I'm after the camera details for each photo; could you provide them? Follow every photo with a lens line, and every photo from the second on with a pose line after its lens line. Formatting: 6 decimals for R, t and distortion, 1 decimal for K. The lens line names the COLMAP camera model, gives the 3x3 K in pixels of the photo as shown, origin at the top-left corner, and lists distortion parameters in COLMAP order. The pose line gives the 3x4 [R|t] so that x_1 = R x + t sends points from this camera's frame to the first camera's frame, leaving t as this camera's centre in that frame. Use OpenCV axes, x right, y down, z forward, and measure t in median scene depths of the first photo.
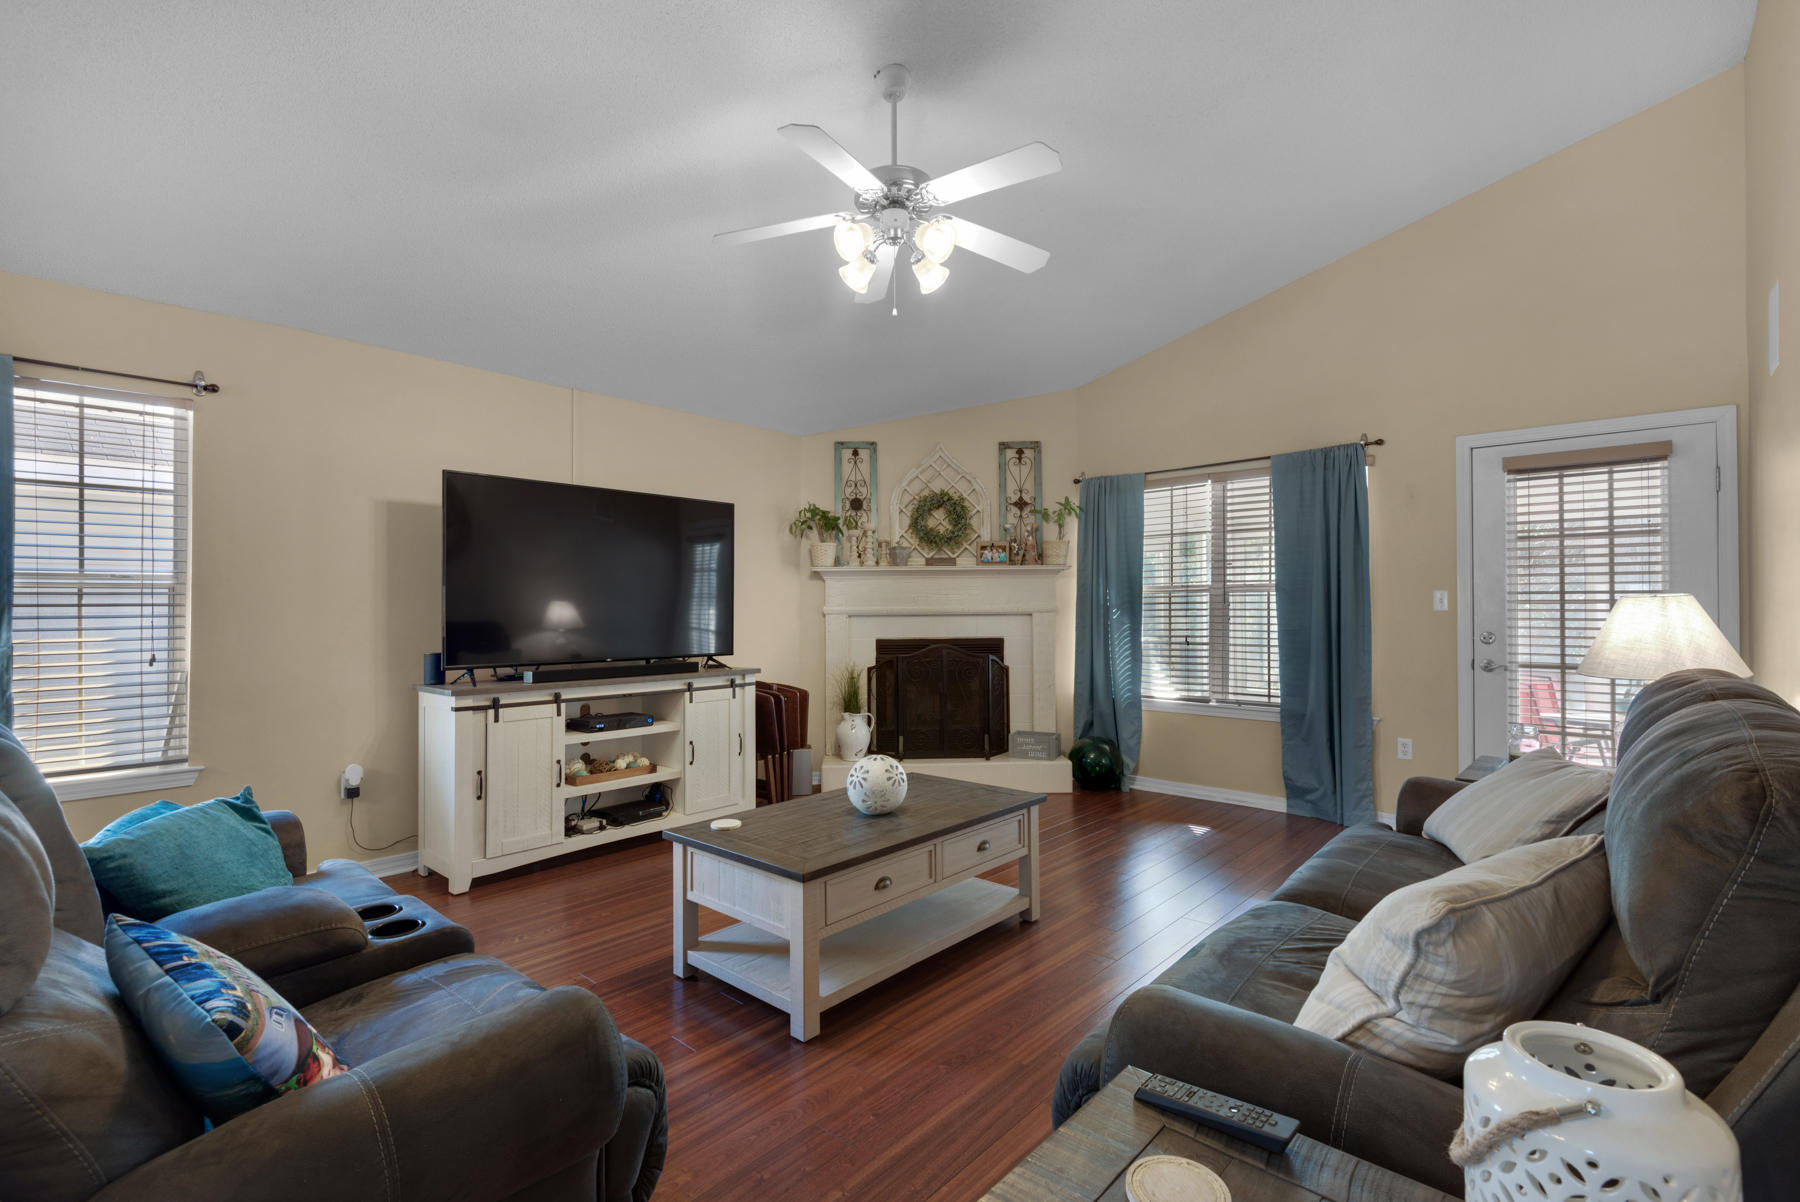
lens RADIAL K [[801.3, 0, 898.6], [0, 801.3, 607.0], [0, 0, 1]] dist [0.018977, -0.013246]
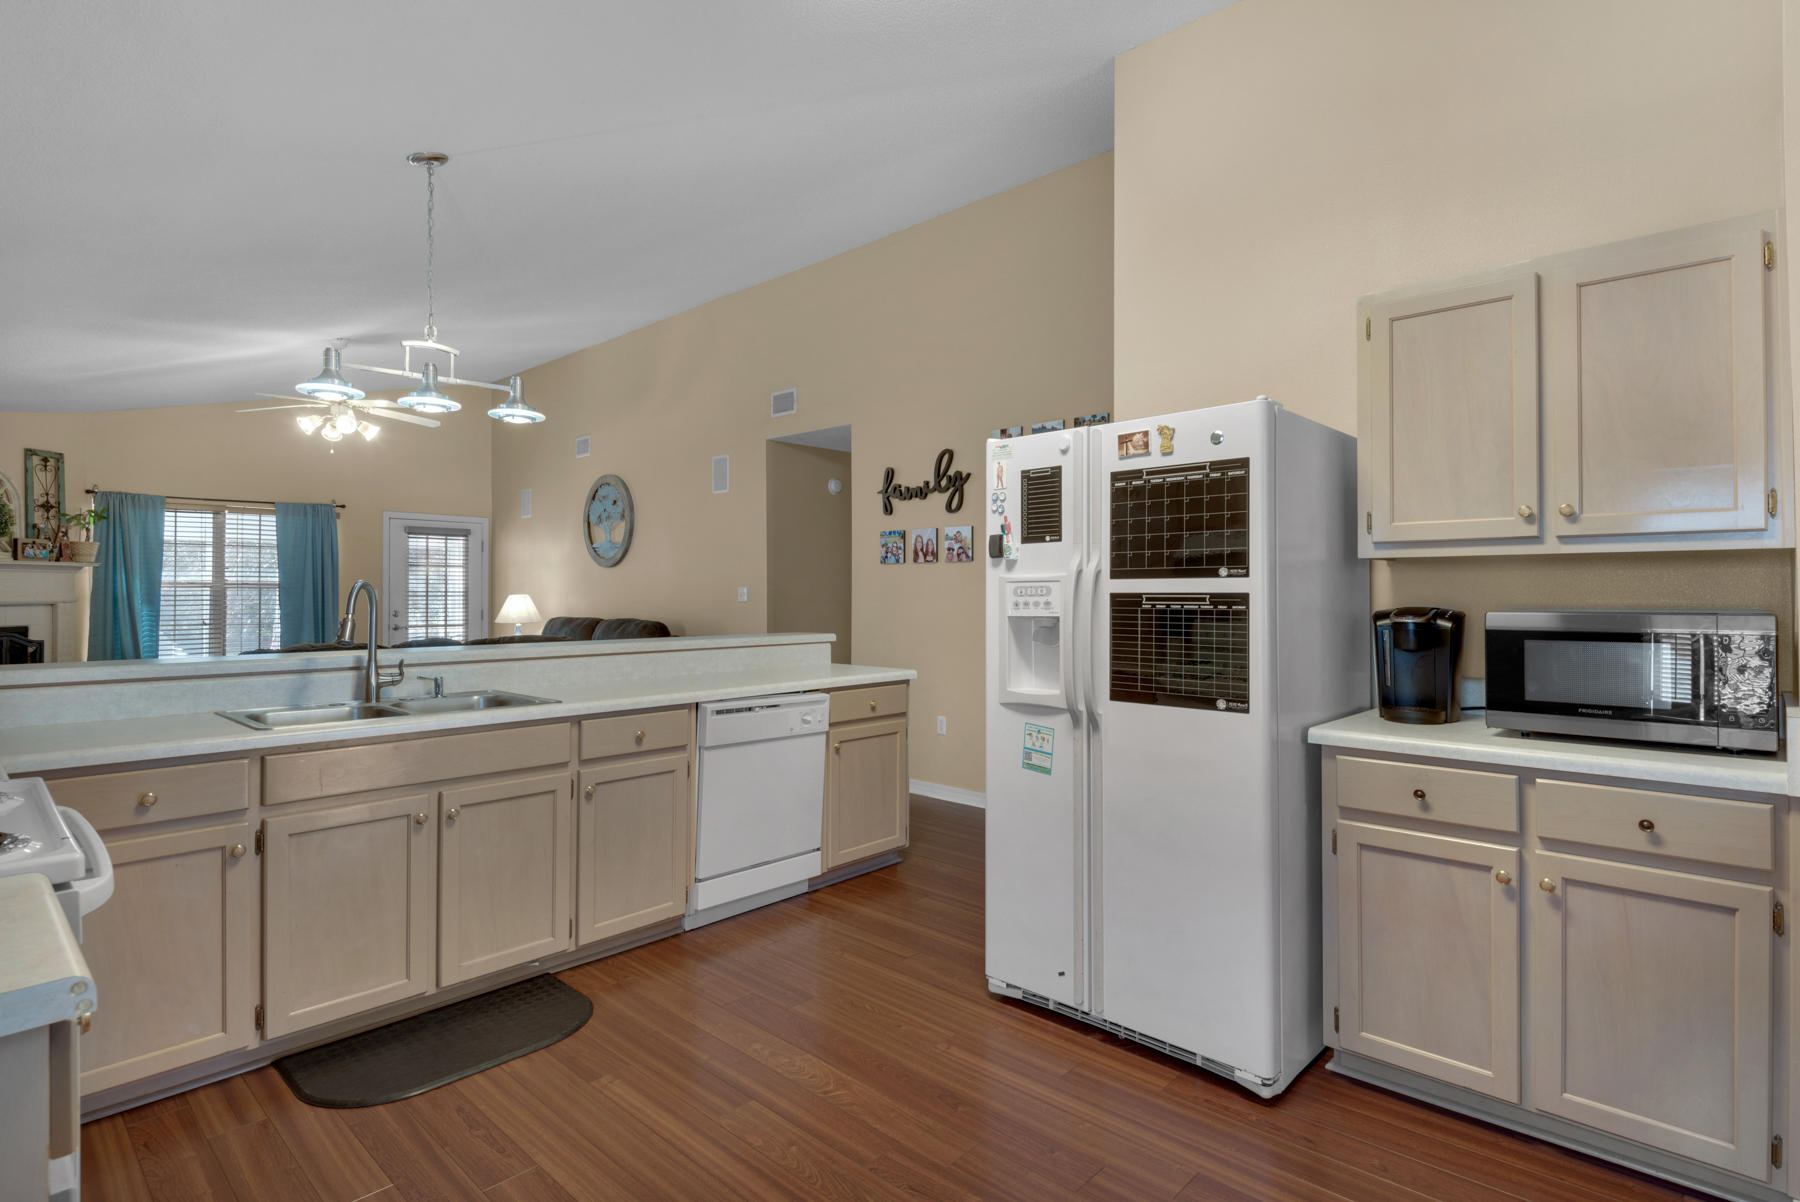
lens RADIAL K [[897.6, 0, 937.6], [0, 897.6, 586.2], [0, 0, 1]] dist [0.029114, -0.022851]
pose [[-0.009004, 0.012017, 0.999887, -1.135333], [-0.001908, 0.999926, -0.012034, -0.003699], [-0.999958, -0.002017, -0.008981, -0.242118]]
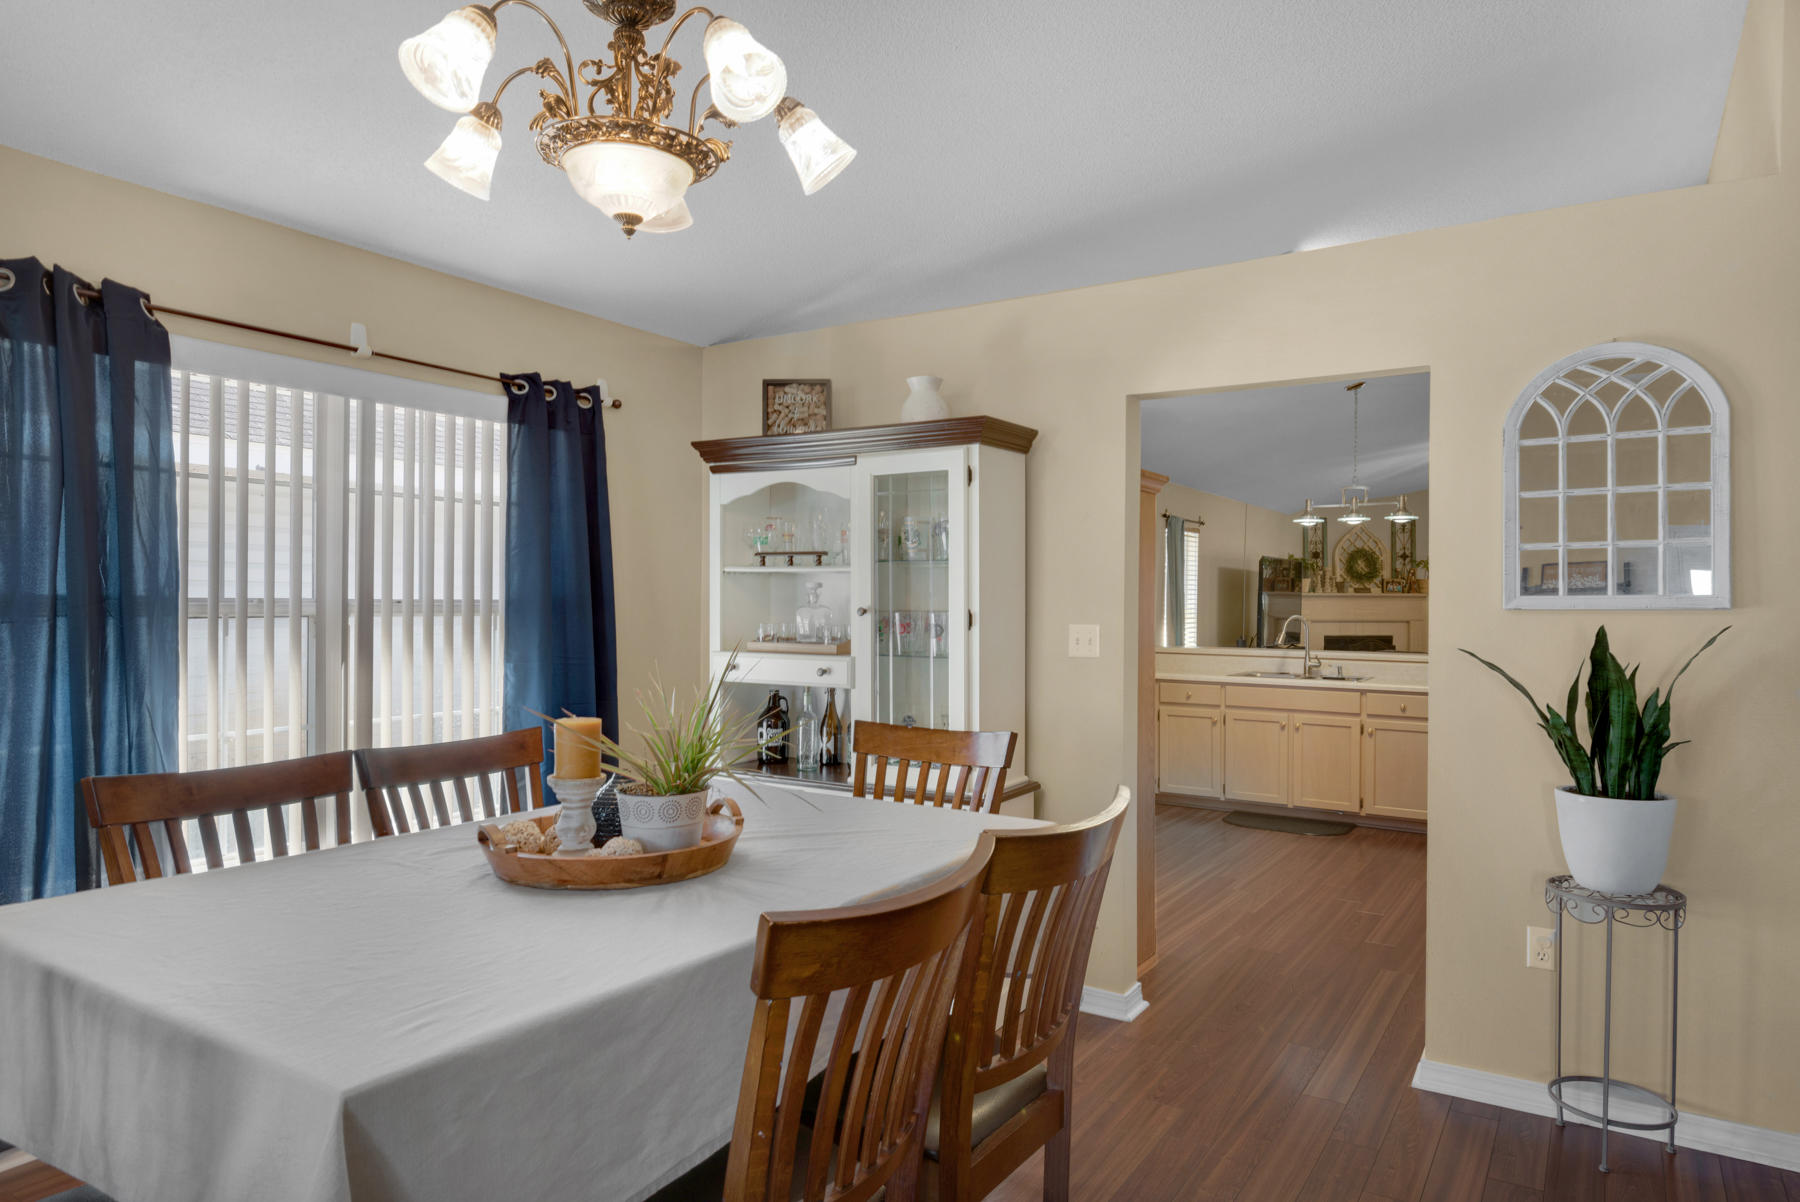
lens RADIAL K [[1132.1, 0, 887.5], [0, 1132.1, 608.3], [0, 0, 1]] dist [0.040356, -0.029338]
pose [[0.986018, 0.012667, 0.166158, -1.327679], [-0.014555, 0.999843, 0.010149, -0.028222], [-0.166003, -0.012425, 0.986047, -1.196402]]
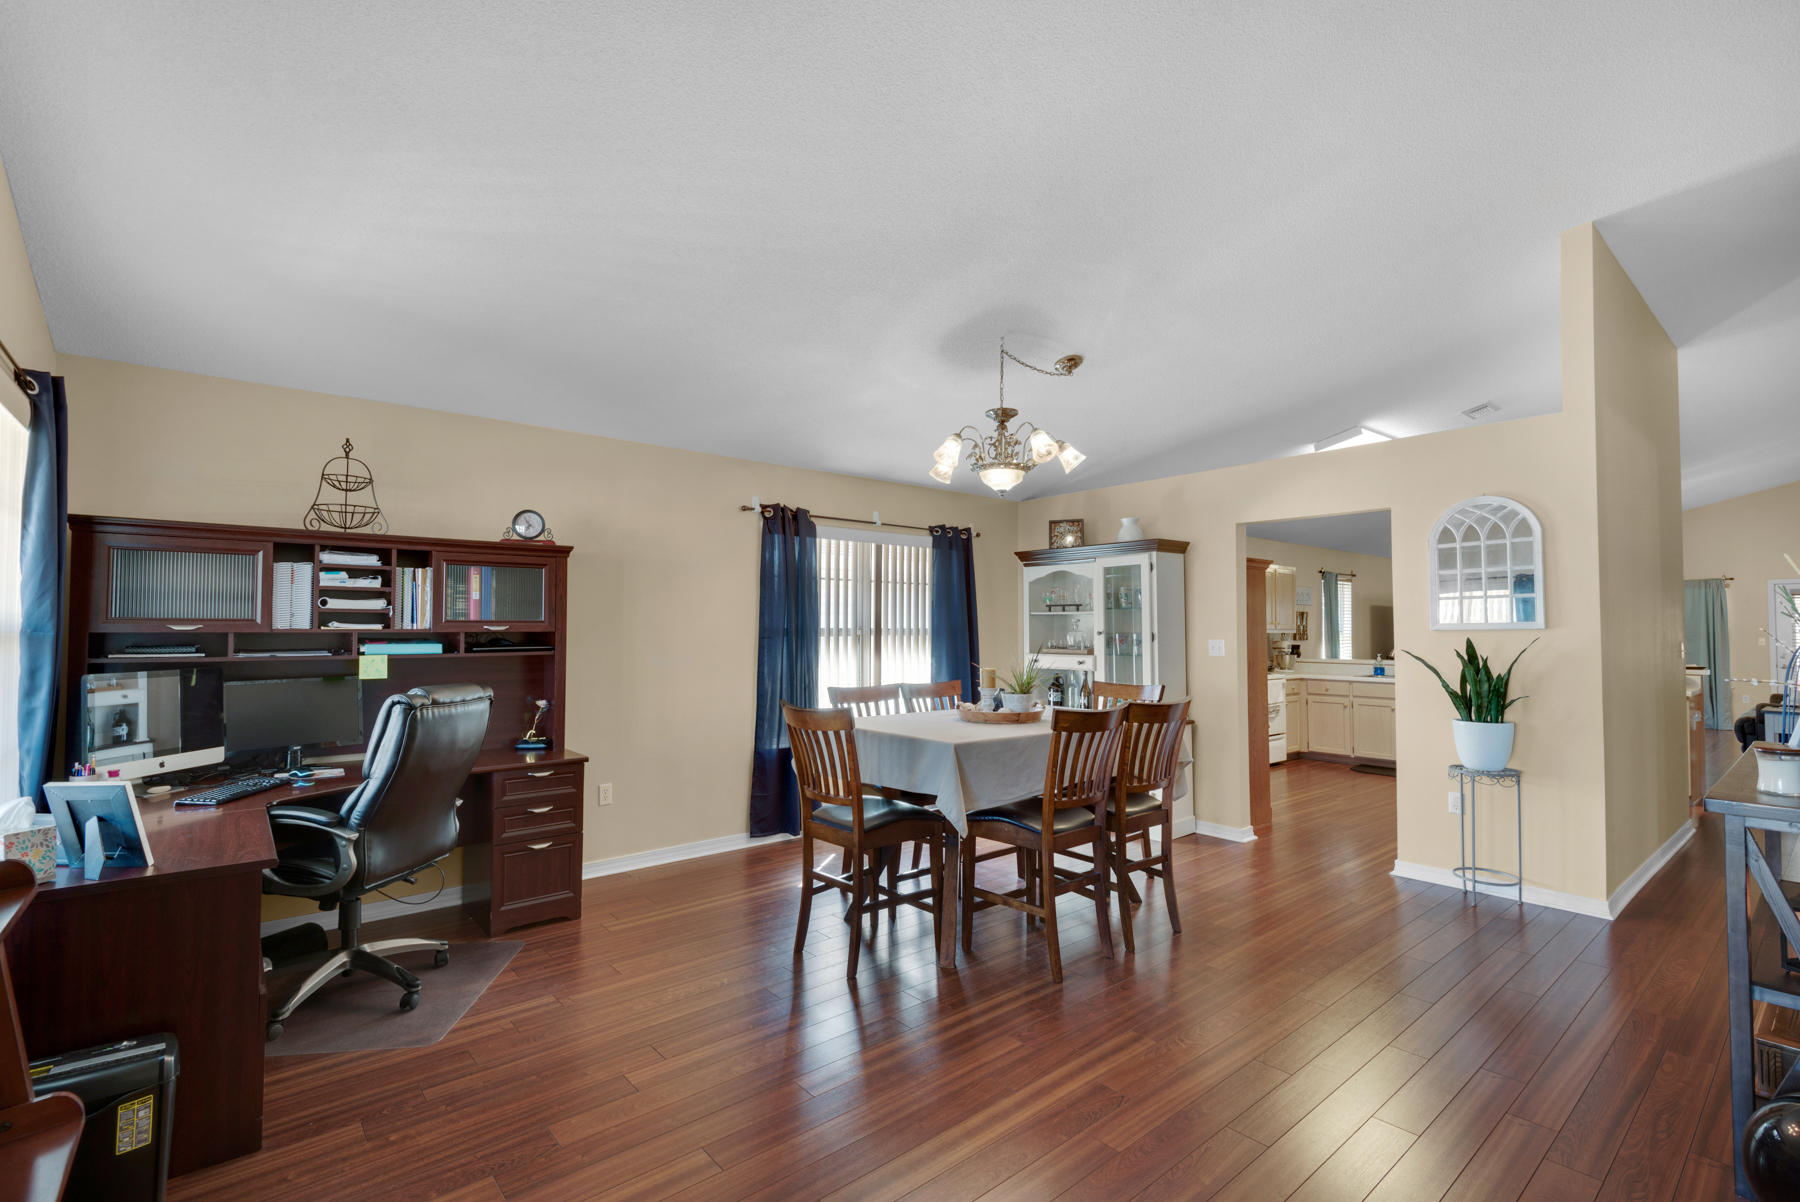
lens RADIAL K [[822.4, 0, 888.2], [0, 822.4, 602.4], [0, 0, 1]] dist [0.011119, -0.000786]
pose [[0.991096, 0.003693, -0.133096, -1.352400], [-0.007649, 0.999544, -0.029228, -0.025655], [0.132927, 0.029986, 0.990672, -1.558244]]
